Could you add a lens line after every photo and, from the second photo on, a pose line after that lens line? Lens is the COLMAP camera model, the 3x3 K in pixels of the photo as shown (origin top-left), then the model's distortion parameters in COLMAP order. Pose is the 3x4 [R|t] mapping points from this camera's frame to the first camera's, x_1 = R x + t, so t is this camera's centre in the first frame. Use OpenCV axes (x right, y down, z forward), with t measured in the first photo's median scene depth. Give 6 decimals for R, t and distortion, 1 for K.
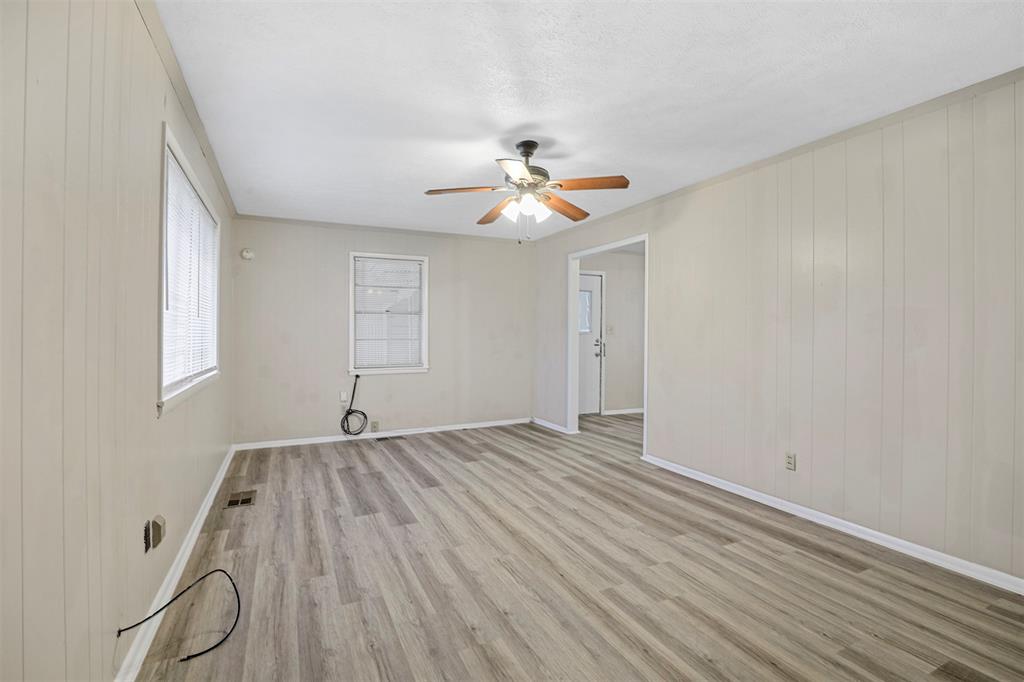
lens RADIAL K [[475.9, 0, 520.8], [0, 475.9, 334.4], [0, 0, 1]] dist [-0.029501, 0.003277]
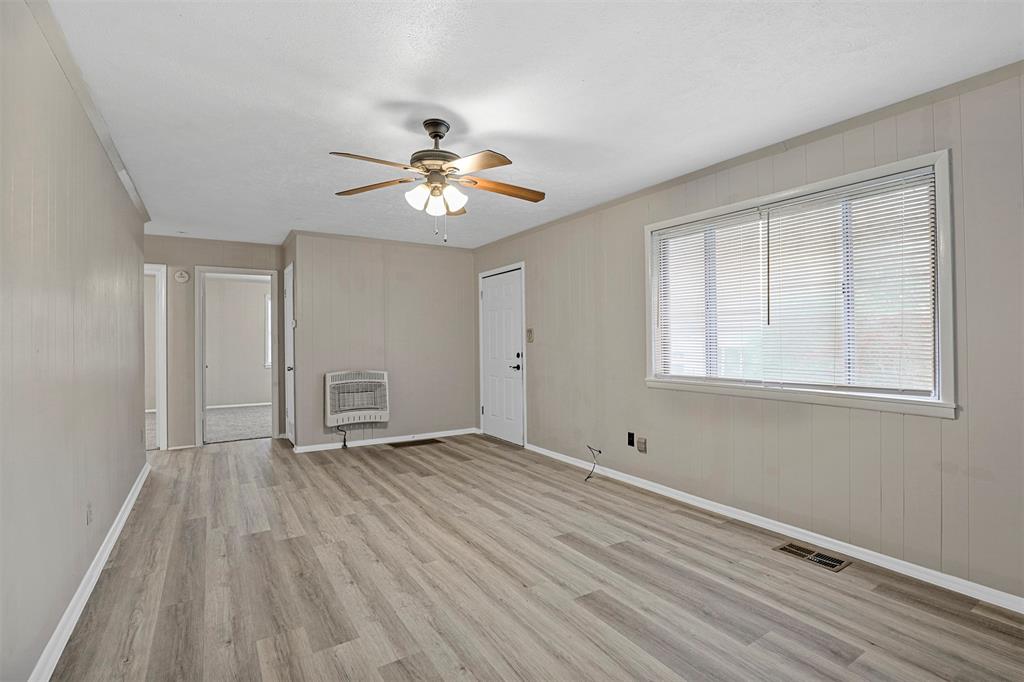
lens RADIAL K [[475.9, 0, 510.7], [0, 475.9, 338.3], [0, 0, 1]] dist [-0.029501, 0.003277]
pose [[-0.994801, 0.004408, -0.101738, -0.034035], [0.005170, 0.999961, -0.007223, -0.003519], [0.101702, -0.007711, -0.994785, 1.986361]]
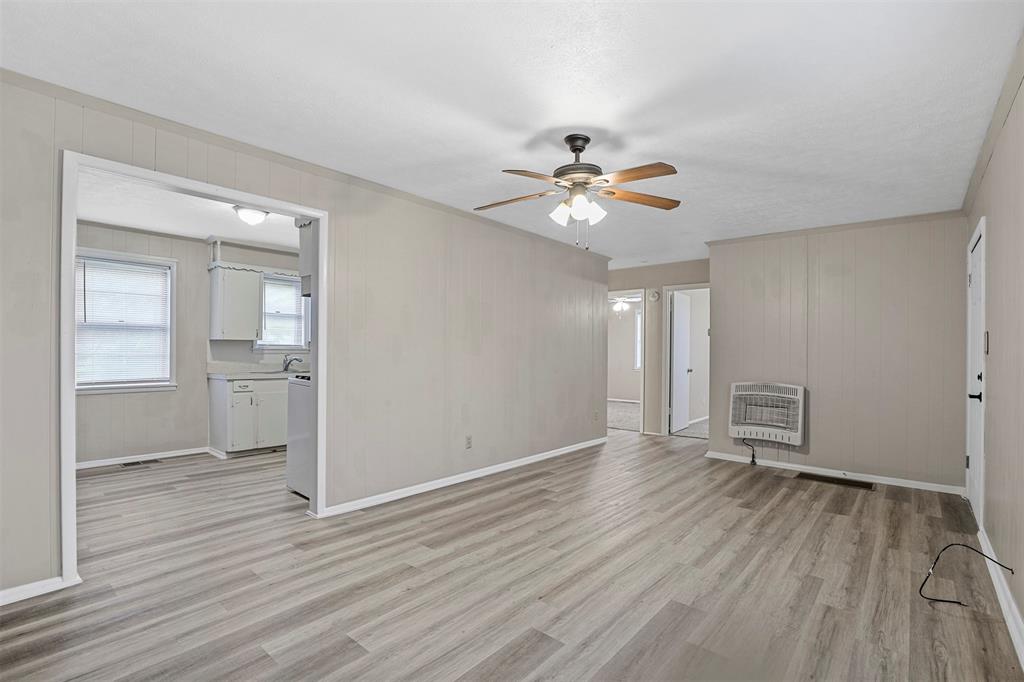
lens RADIAL K [[475.9, 0, 519.5], [0, 475.9, 356.4], [0, 0, 1]] dist [-0.029501, 0.003277]
pose [[-0.399849, -0.017611, 0.916412, -0.814931], [-0.011339, 0.999834, 0.014267, -0.000907], [-0.916511, -0.004686, -0.399982, 1.548758]]
